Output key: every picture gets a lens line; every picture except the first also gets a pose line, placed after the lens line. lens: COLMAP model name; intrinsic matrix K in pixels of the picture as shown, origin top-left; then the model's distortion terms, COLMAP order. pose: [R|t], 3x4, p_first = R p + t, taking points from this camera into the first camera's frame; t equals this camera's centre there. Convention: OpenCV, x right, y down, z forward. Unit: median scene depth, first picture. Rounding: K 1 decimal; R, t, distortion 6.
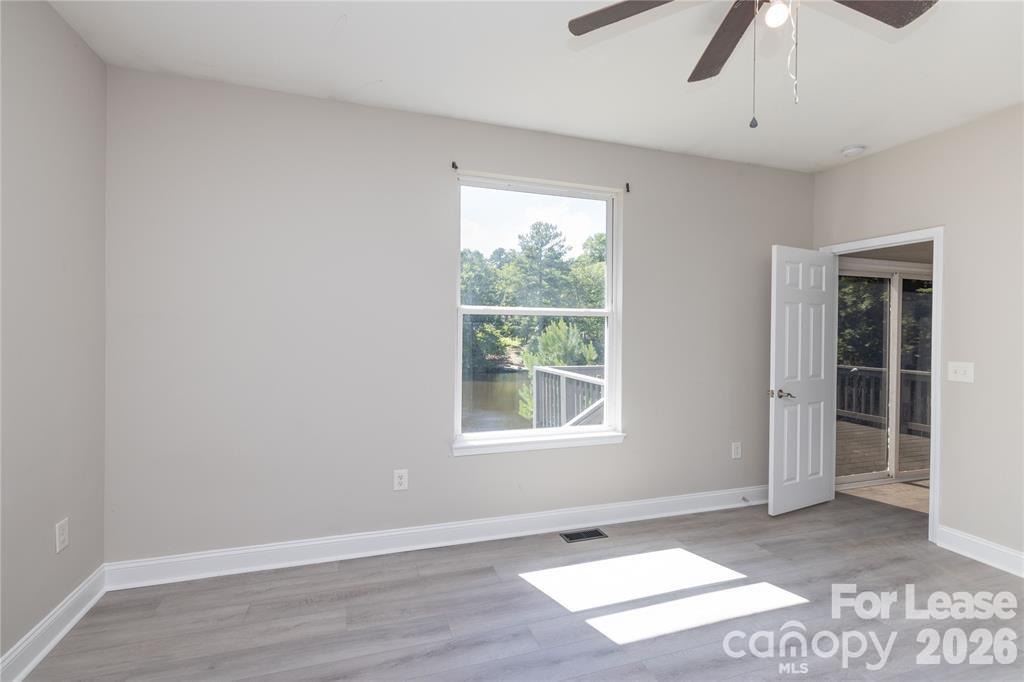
lens RADIAL K [[437.7, 0, 523.4], [0, 437.7, 335.1], [0, 0, 1]] dist [0.000931, 0.000688]
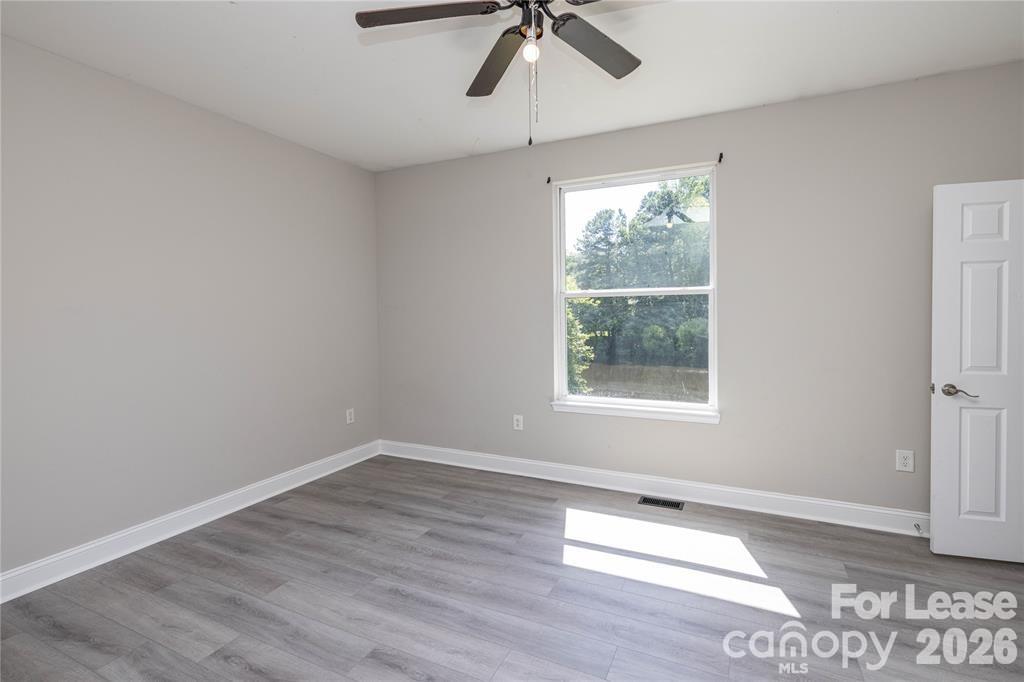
lens RADIAL K [[463.6, 0, 589.9], [0, 463.6, 328.6], [0, 0, 1]] dist [-0.000212, 0.000016]
pose [[0.770567, 0.003160, -0.637351, 0.797008], [0.011716, 0.999749, 0.019121, 0.014672], [0.637251, -0.022201, 0.770336, 0.042034]]
